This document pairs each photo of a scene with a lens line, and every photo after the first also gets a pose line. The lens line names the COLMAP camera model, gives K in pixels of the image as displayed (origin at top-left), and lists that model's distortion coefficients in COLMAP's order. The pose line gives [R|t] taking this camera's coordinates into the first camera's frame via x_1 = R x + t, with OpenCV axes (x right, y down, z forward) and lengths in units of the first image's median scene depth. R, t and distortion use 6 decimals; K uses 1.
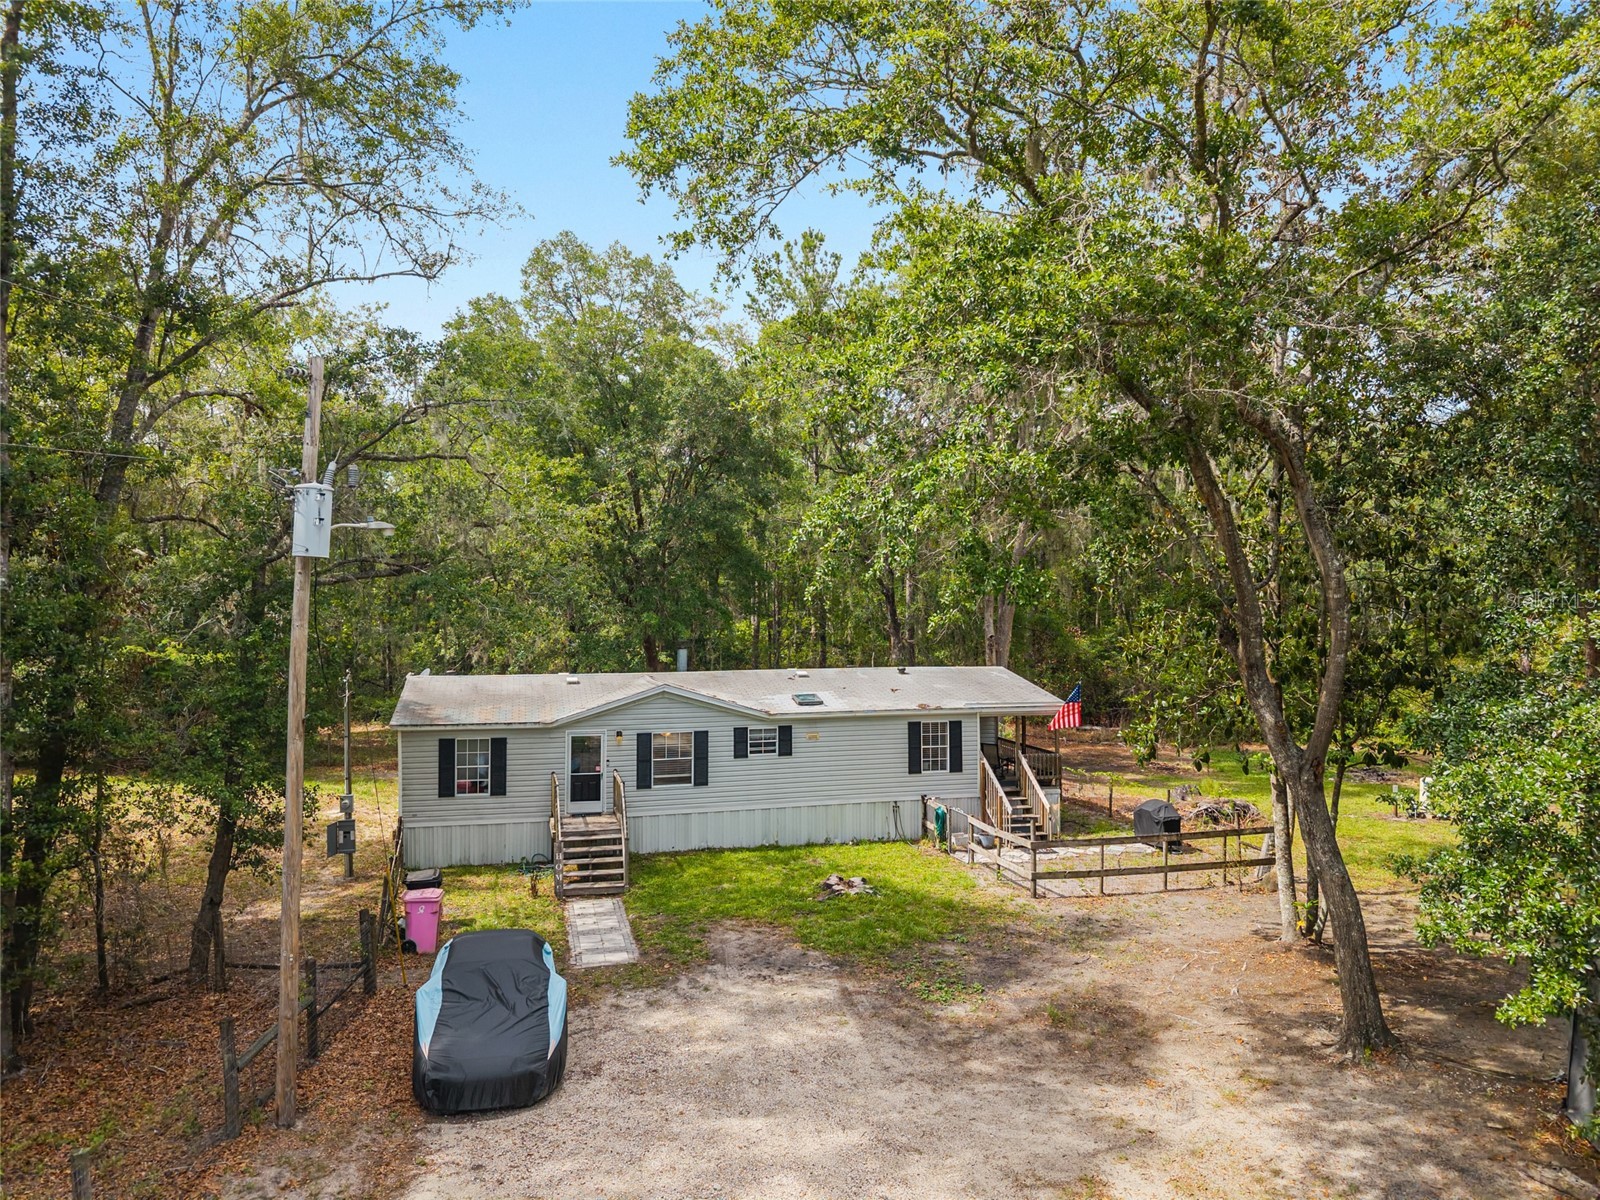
lens RADIAL K [[1121.2, 0, 803.3], [0, 1121.2, 597.5], [0, 0, 1]] dist [0.069350, -0.073789]
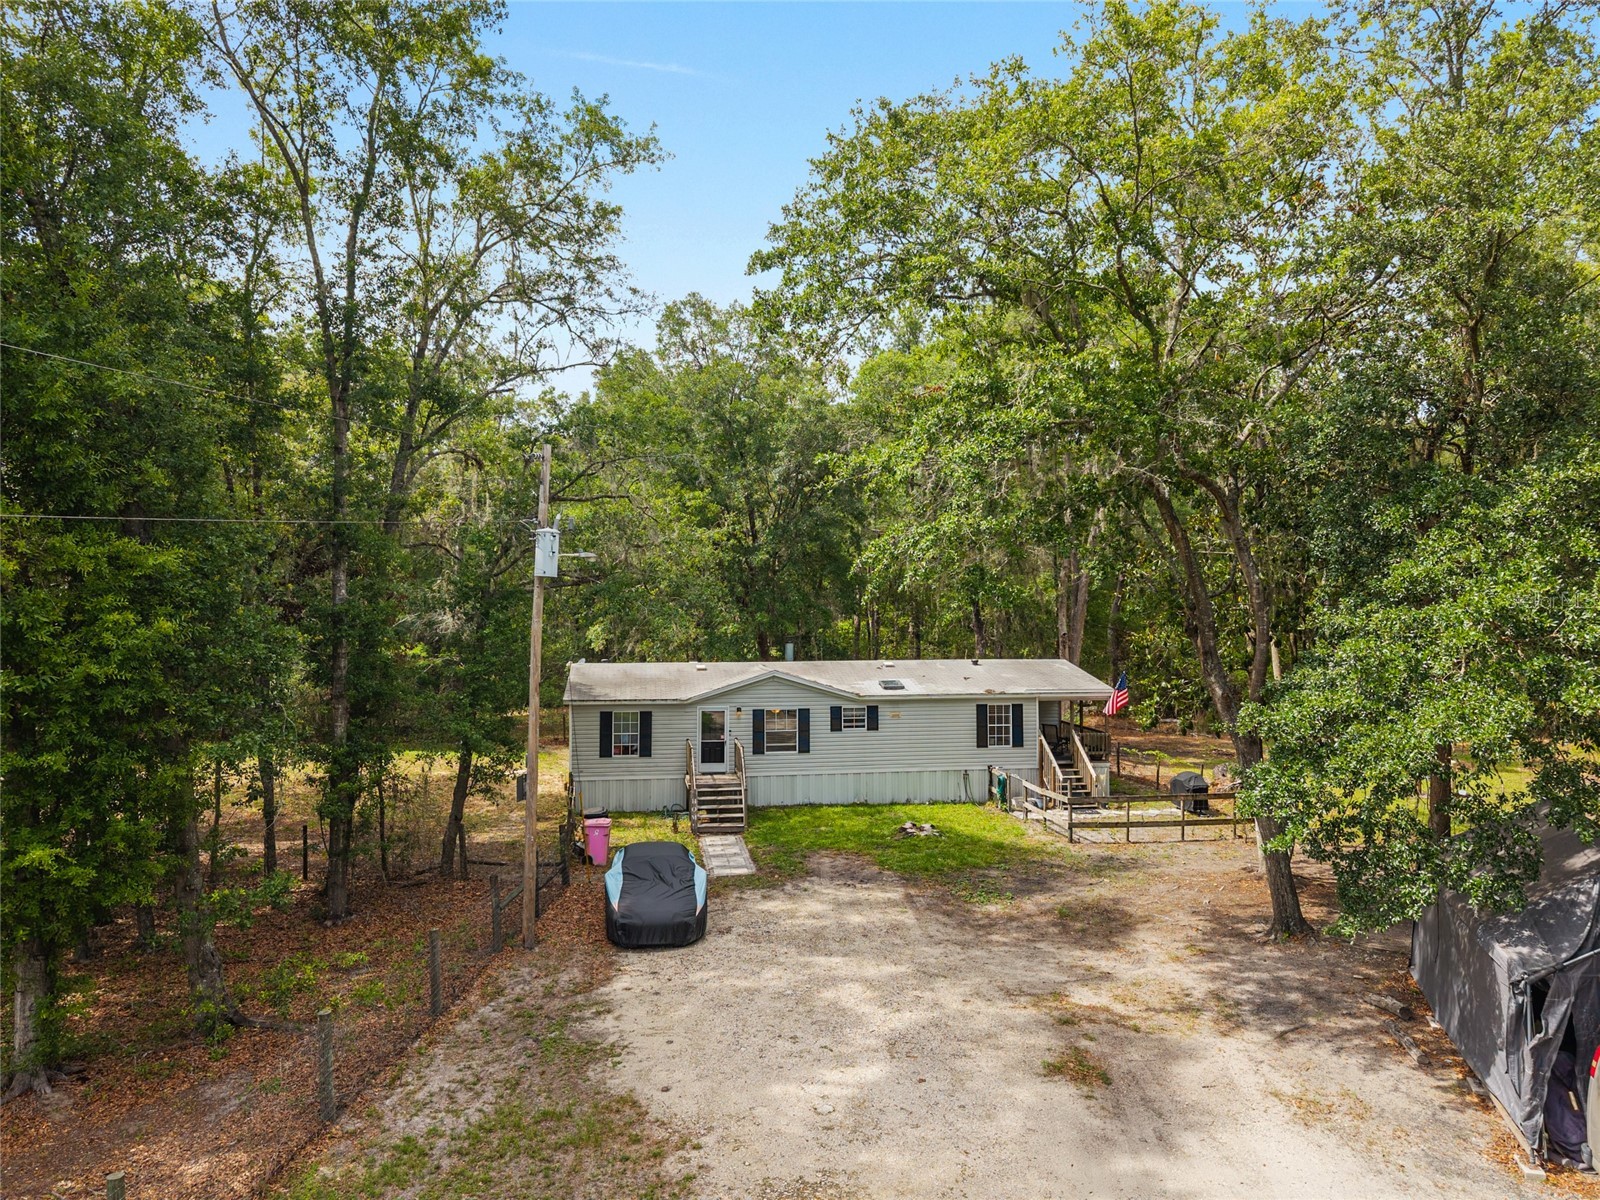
lens RADIAL K [[1121.2, 0, 803.3], [0, 1121.2, 597.5], [0, 0, 1]] dist [0.069350, -0.073789]
pose [[0.995107, -0.000492, -0.098806, 0.035188], [0.000503, 1.000000, 0.000087, -0.004199], [0.098805, -0.000137, 0.995107, -0.267429]]
